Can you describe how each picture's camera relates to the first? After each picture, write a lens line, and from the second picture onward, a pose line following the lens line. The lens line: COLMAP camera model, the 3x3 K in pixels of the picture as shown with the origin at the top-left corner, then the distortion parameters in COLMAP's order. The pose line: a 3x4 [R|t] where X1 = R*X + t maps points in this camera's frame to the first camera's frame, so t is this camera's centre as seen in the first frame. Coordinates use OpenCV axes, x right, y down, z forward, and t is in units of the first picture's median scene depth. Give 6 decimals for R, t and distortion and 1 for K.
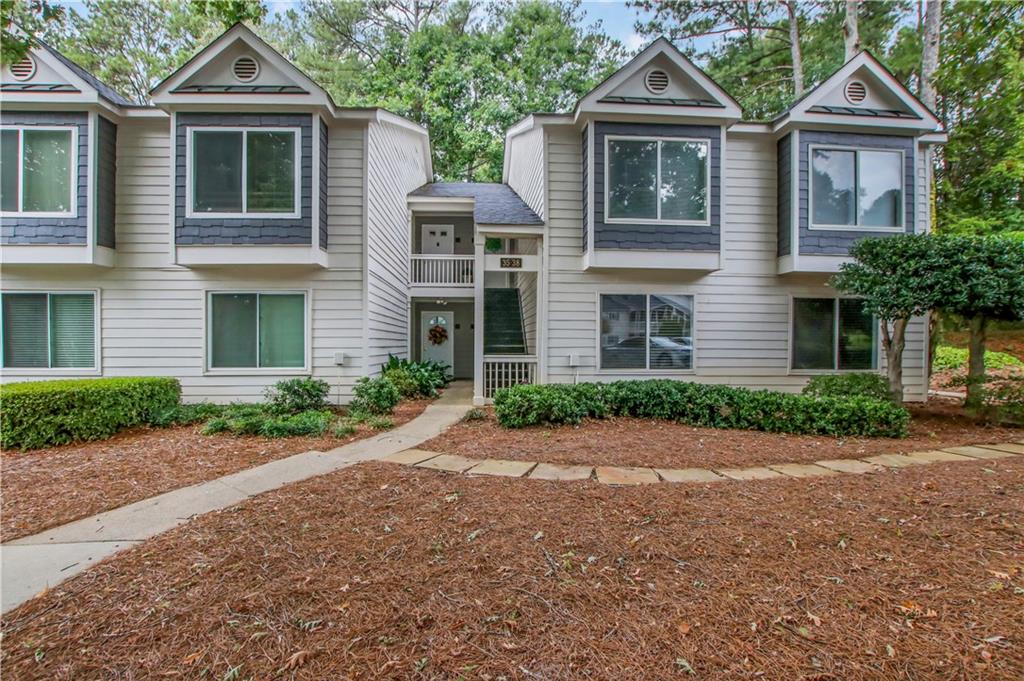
lens RADIAL K [[491.5, 0, 510.7], [0, 491.5, 350.3], [0, 0, 1]] dist [-0.028480, 0.001149]
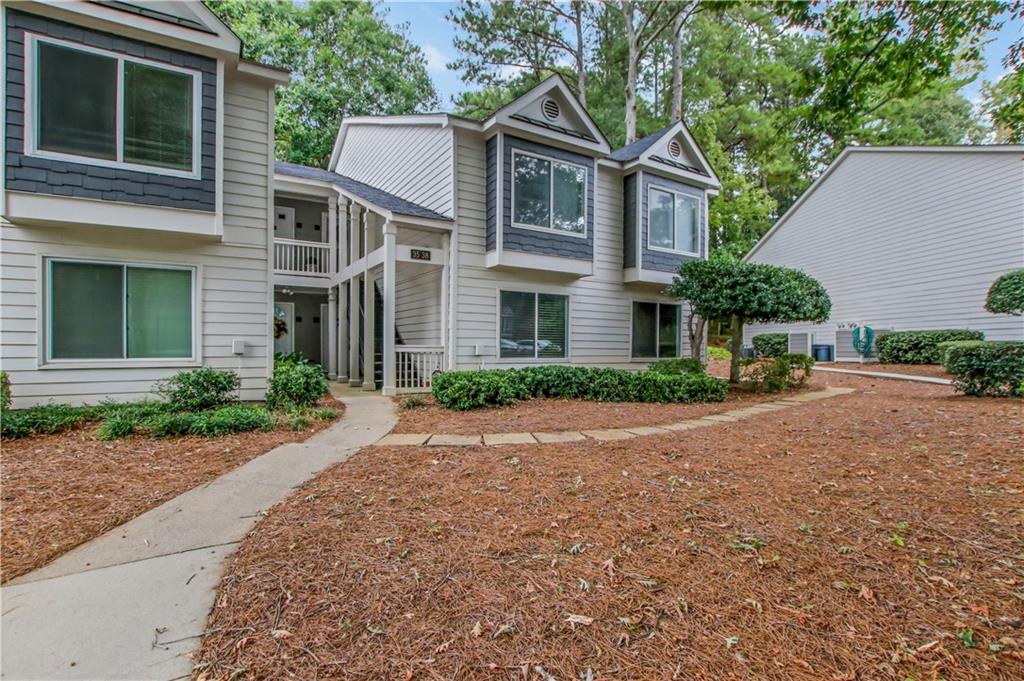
lens RADIAL K [[492.2, 0, 510.8], [0, 492.2, 355.8], [0, 0, 1]] dist [-0.031595, 0.005291]
pose [[0.885221, -0.005077, 0.465143, -0.329195], [0.002733, 0.999980, 0.005713, 0.028314], [-0.465162, -0.003786, 0.885217, 0.008064]]
